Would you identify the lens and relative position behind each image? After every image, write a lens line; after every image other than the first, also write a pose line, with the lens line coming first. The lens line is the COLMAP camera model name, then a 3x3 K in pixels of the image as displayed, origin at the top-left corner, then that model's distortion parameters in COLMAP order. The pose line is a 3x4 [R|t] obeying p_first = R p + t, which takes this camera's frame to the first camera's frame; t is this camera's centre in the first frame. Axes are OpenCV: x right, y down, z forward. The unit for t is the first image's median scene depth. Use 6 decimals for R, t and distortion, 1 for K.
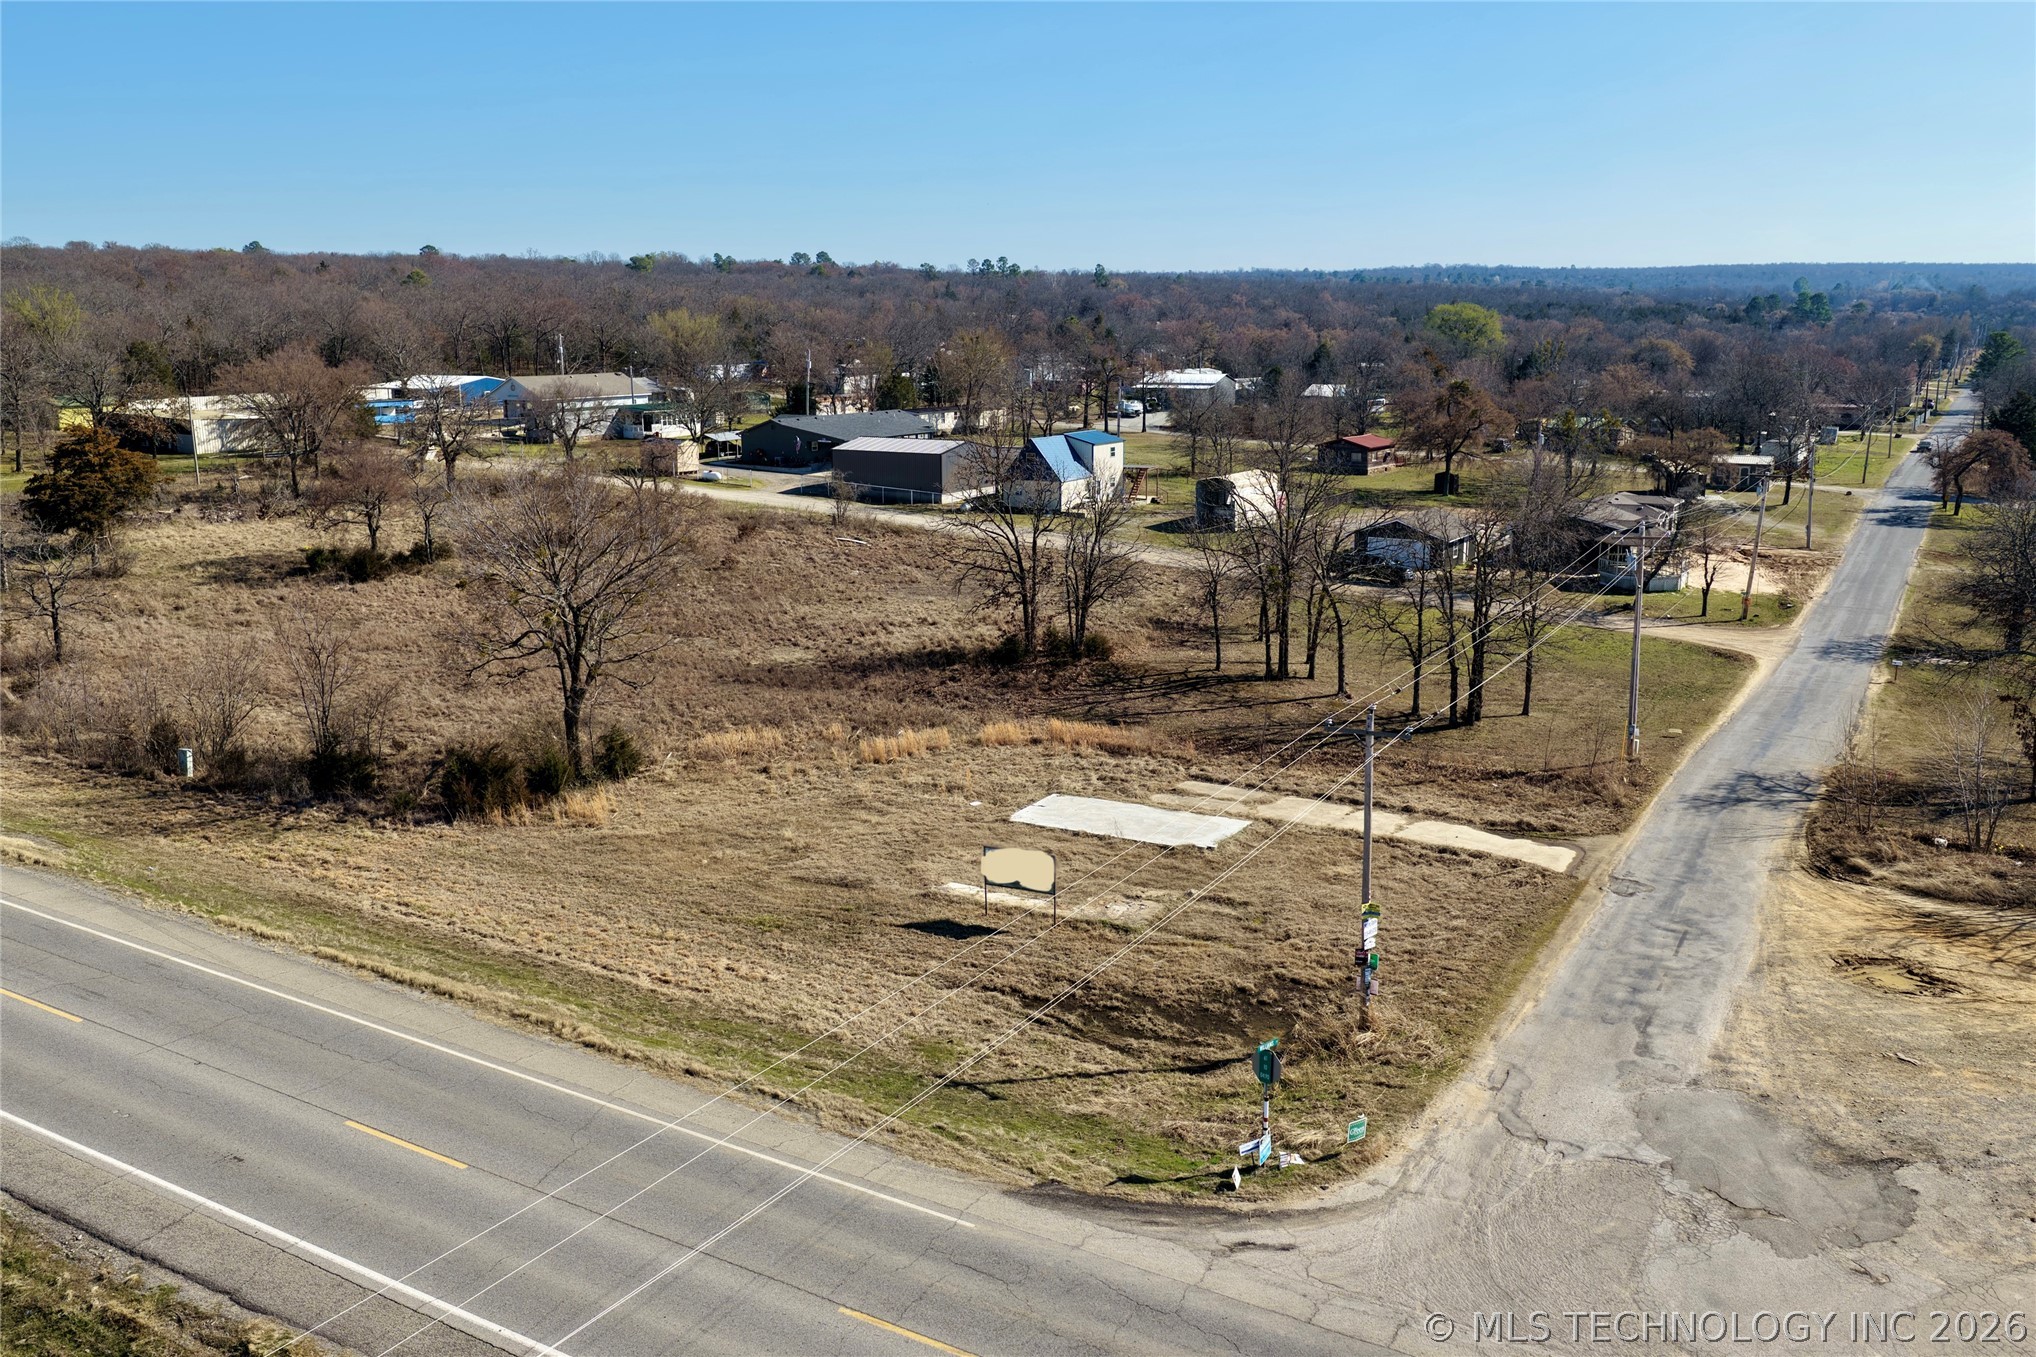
lens RADIAL K [[1693.5, 0, 1022.1], [0, 1693.5, 671.2], [0, 0, 1]] dist [-0.008865, 0.027881]
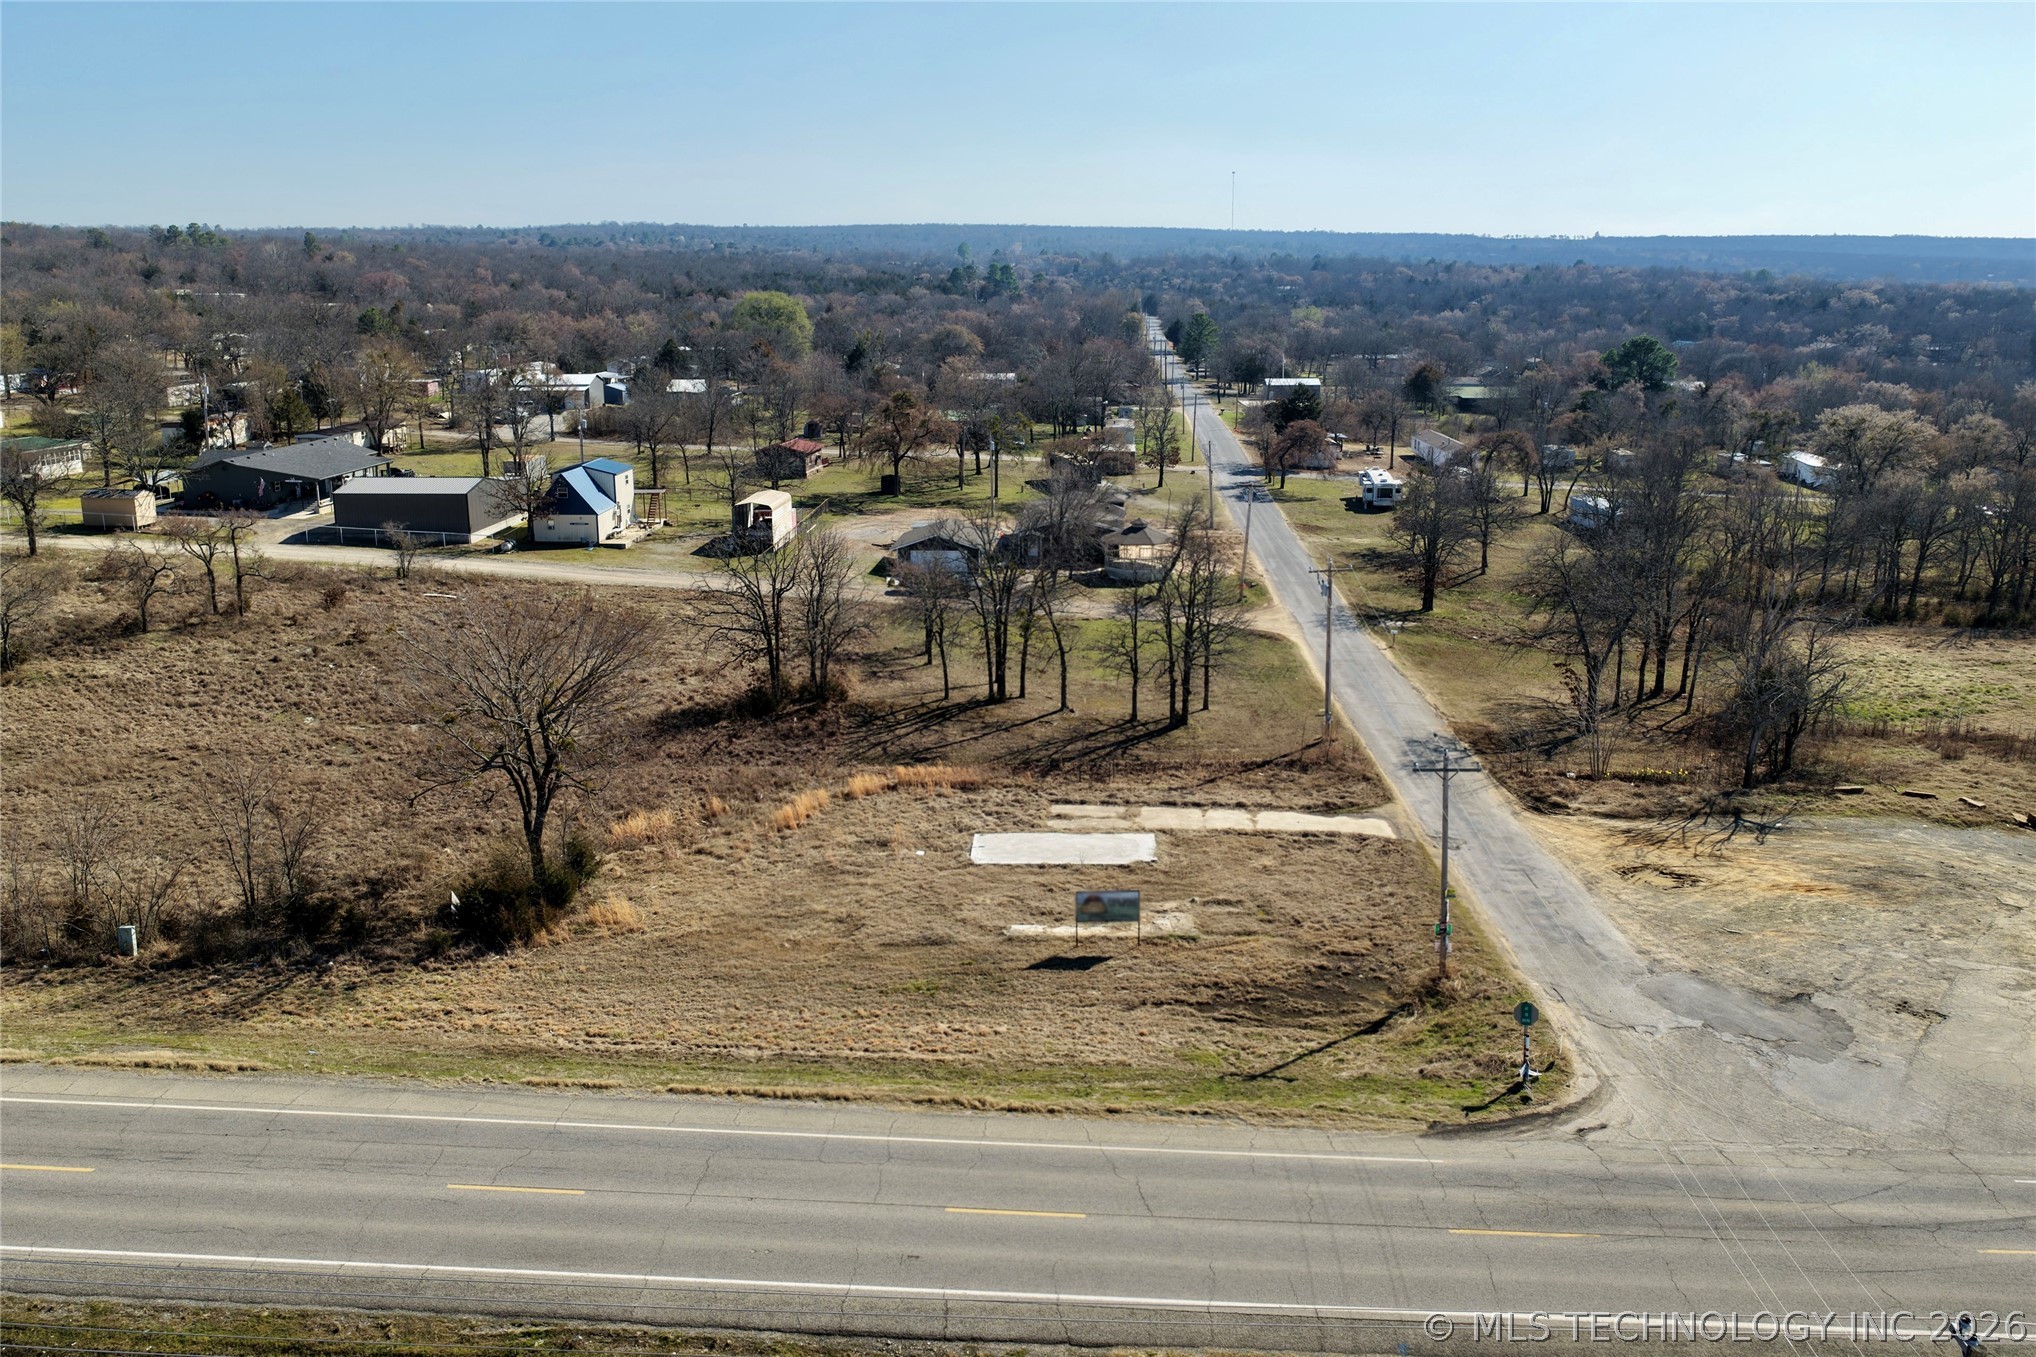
lens RADIAL K [[1693.5, 0, 1026.8], [0, 1693.5, 686.9], [0, 0, 1]] dist [-0.008865, 0.027881]
pose [[0.886558, -0.111496, 0.448981, -0.514097], [0.095233, 0.993721, 0.058726, -0.104209], [-0.452710, -0.009306, 0.891609, -0.064921]]
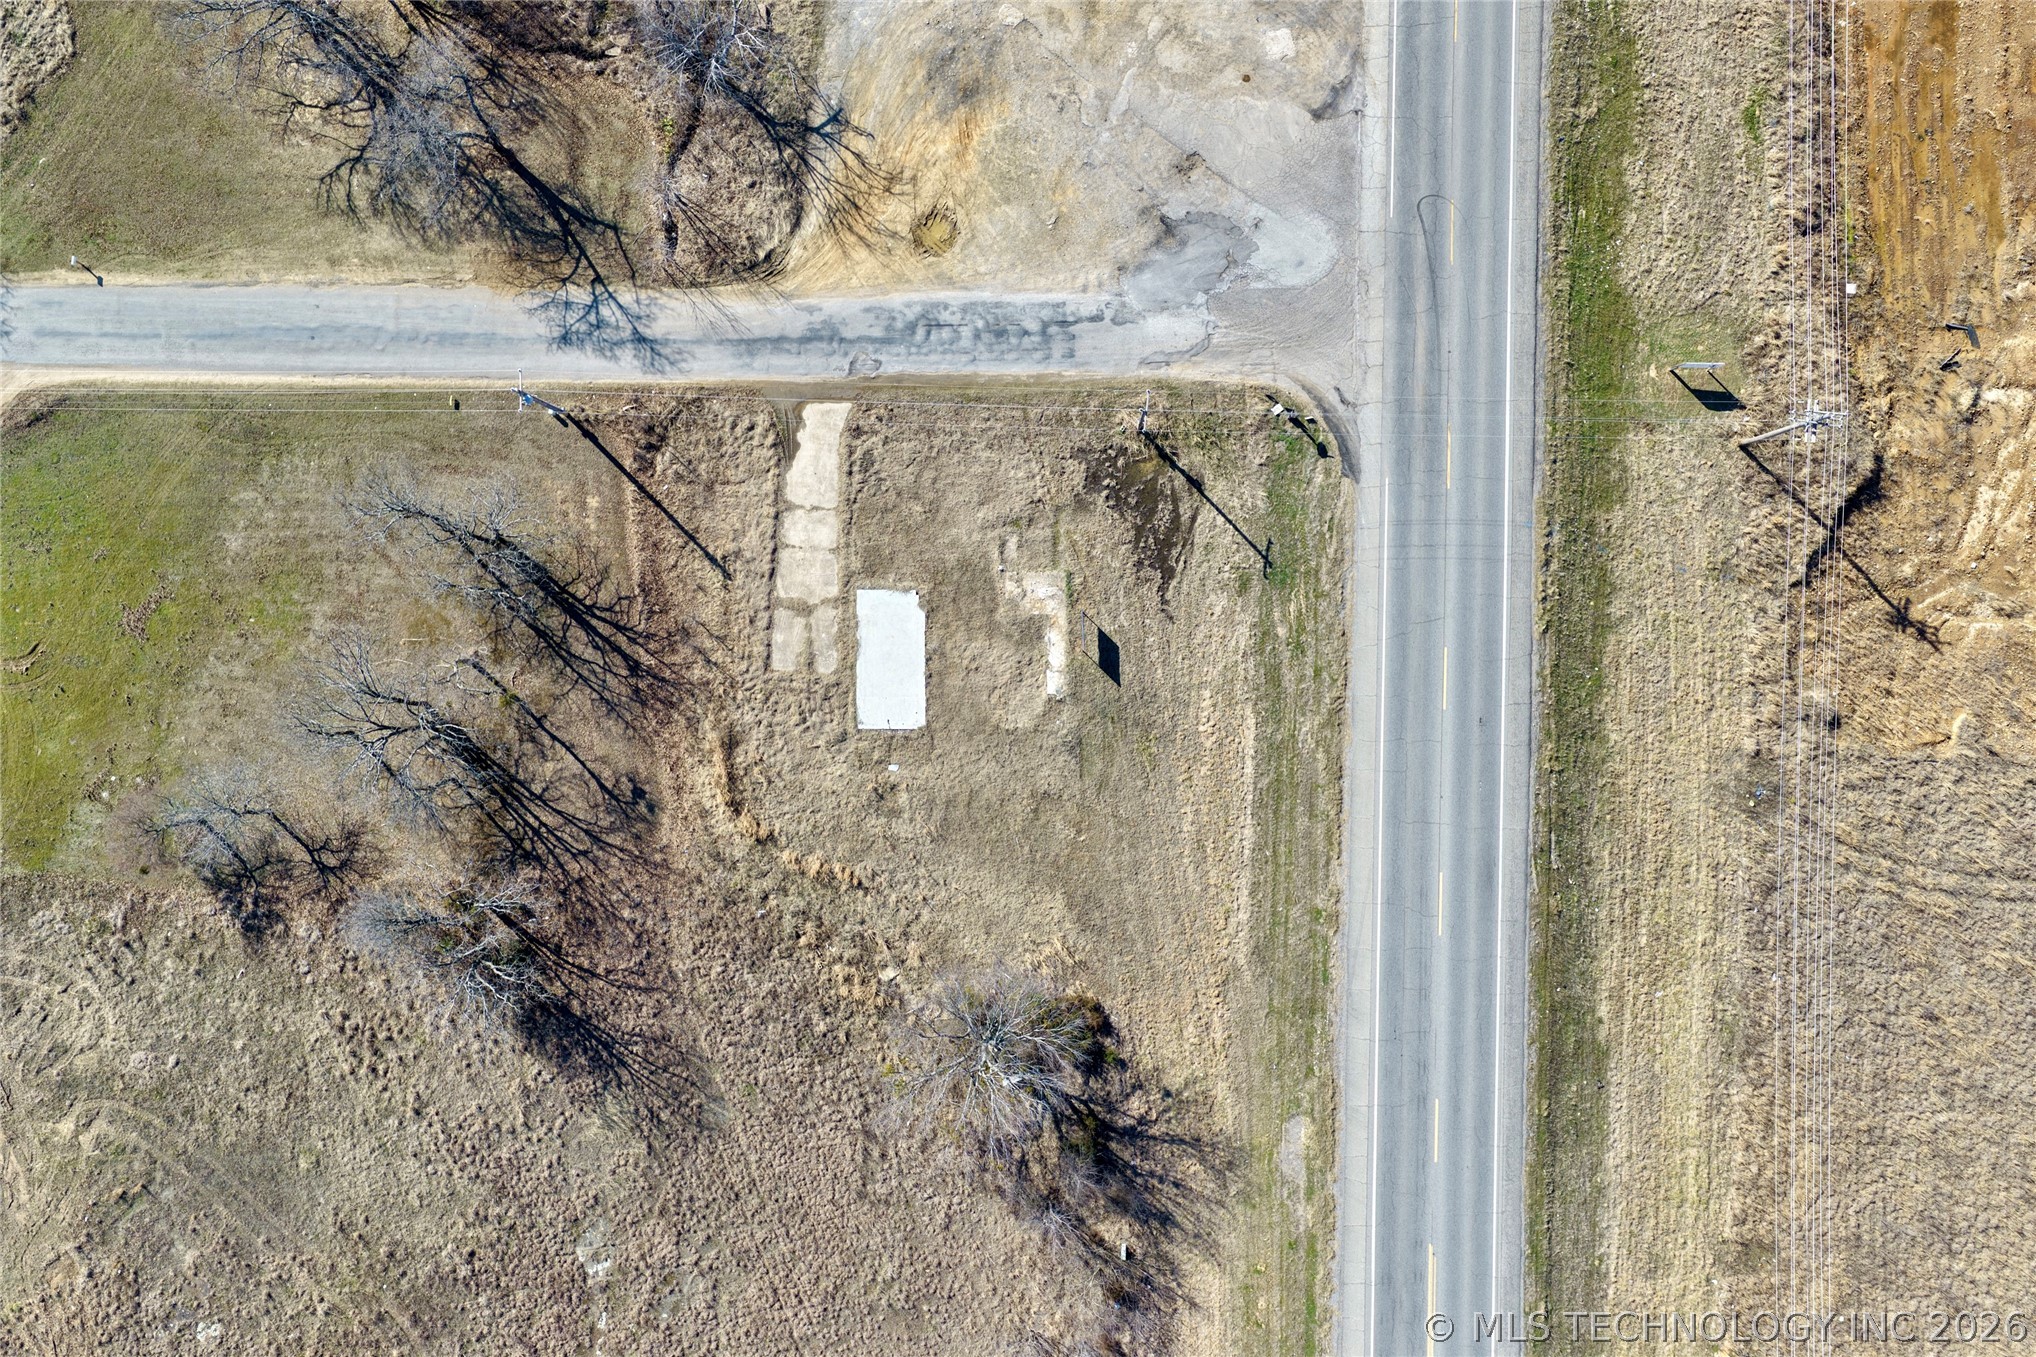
lens RADIAL K [[1693.5, 0, 1017.0], [0, 1693.5, 671.1], [0, 0, 1]] dist [-0.008865, 0.027881]
pose [[-0.484637, -0.874701, -0.004984, 0.003426], [0.178953, -0.104725, 0.978268, -1.532879], [-0.856215, 0.473213, 0.207284, 0.600107]]
